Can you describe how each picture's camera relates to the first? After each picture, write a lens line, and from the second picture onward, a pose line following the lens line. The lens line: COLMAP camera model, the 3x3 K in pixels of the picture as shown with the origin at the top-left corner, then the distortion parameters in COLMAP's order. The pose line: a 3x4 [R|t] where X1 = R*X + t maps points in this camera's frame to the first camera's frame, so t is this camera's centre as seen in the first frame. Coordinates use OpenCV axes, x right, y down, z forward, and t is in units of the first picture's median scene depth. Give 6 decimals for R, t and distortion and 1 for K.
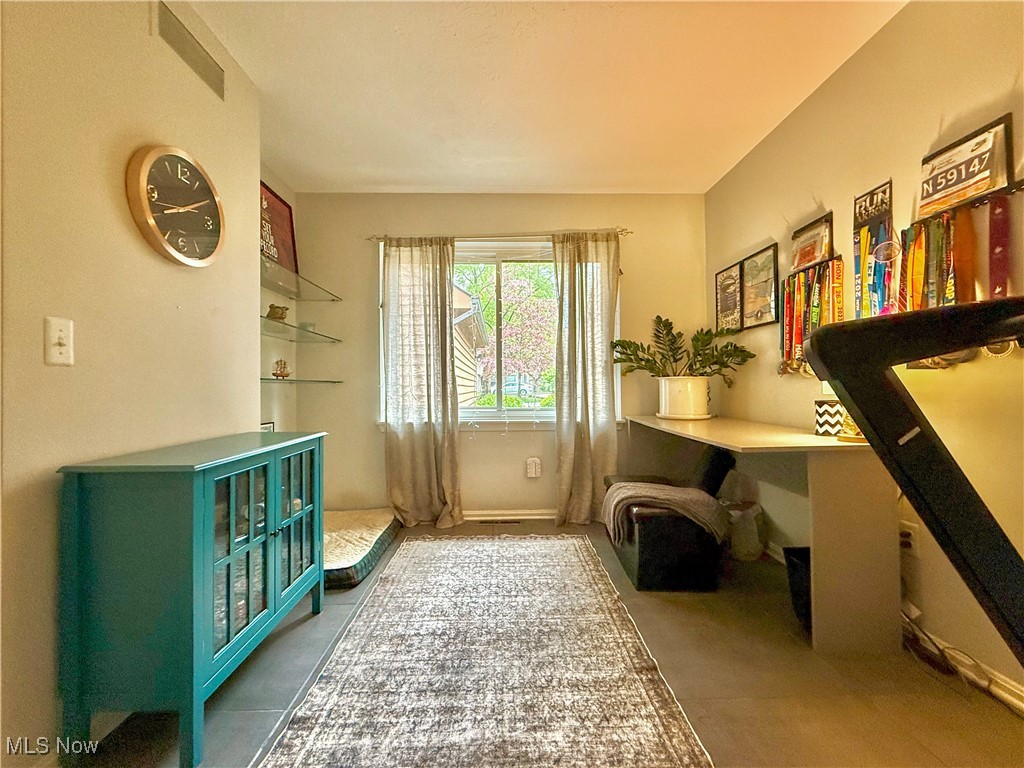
lens RADIAL K [[407.5, 0, 511.0], [0, 407.5, 385.6], [0, 0, 1]] dist [-0.003190, -0.000226]
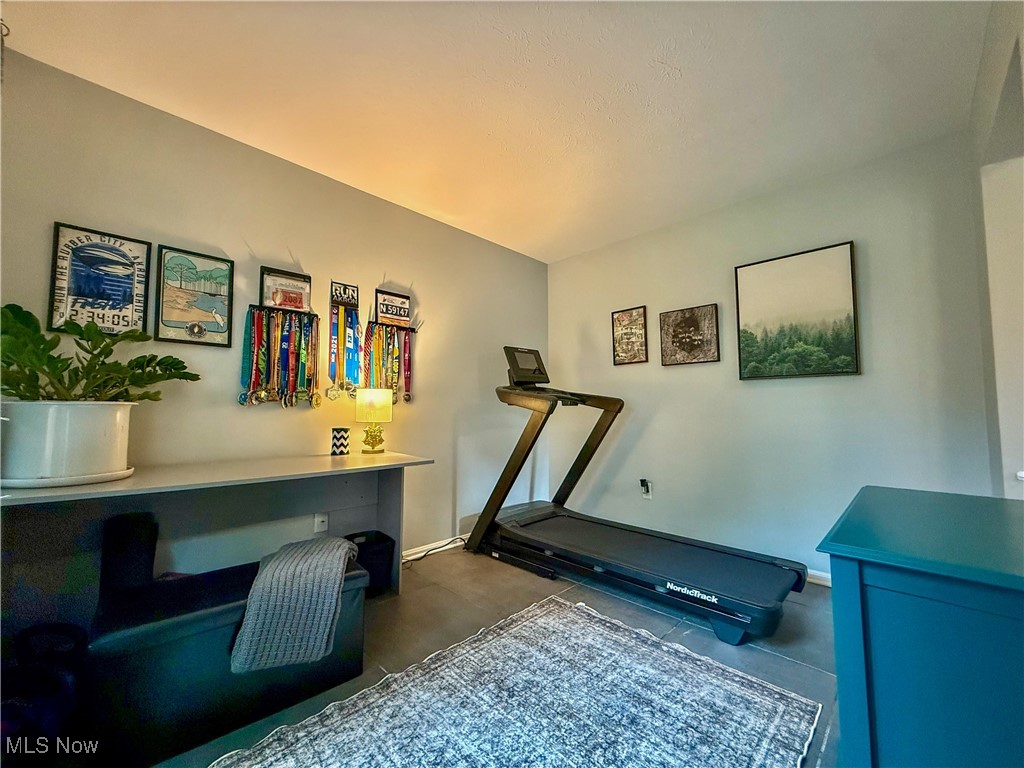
lens RADIAL K [[407.5, 0, 508.1], [0, 407.5, 384.6], [0, 0, 1]] dist [-0.003190, -0.000226]
pose [[-0.694485, 0.056356, 0.717296, -0.576824], [0.003934, 0.997210, -0.074540, -0.002871], [-0.719496, -0.048945, -0.692769, 1.604556]]
